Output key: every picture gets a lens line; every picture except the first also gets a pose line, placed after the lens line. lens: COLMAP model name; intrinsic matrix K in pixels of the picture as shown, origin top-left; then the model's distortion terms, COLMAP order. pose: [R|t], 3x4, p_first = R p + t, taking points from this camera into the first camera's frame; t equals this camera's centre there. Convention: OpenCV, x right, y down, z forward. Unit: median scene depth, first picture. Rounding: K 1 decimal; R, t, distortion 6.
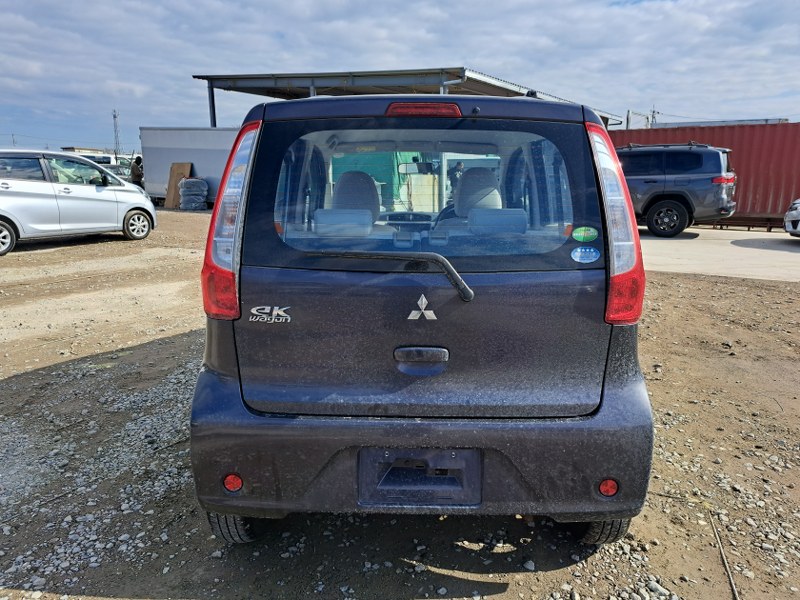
lens RADIAL K [[581.9, 0, 400.0], [0, 581.9, 300.0], [0, 0, 1]] dist [0.045306, -0.004923]
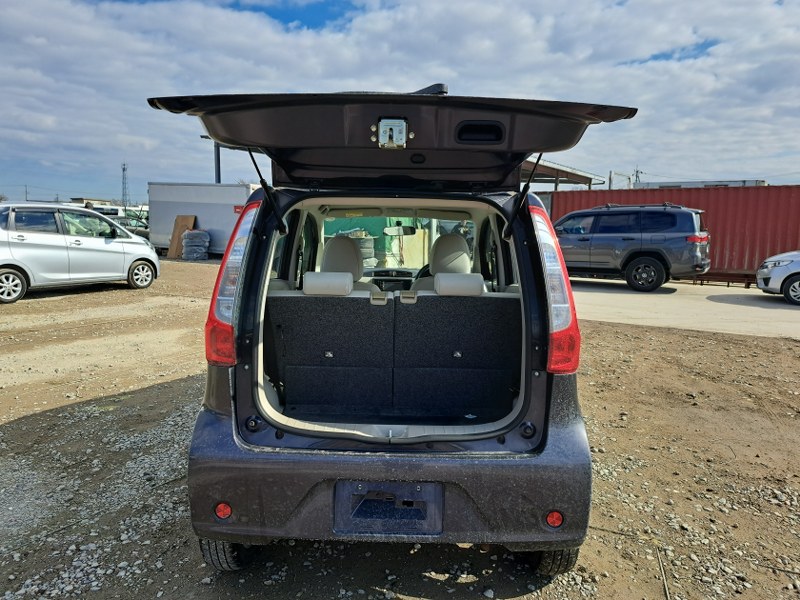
lens RADIAL K [[571.4, 0, 398.1], [0, 571.4, 285.5], [0, 0, 1]] dist [0.026137, -0.001486]
pose [[0.999904, 0.012047, 0.006813, 0.024613], [-0.011228, 0.993922, -0.109511, -0.002983], [-0.008091, 0.109424, 0.993962, -0.097377]]
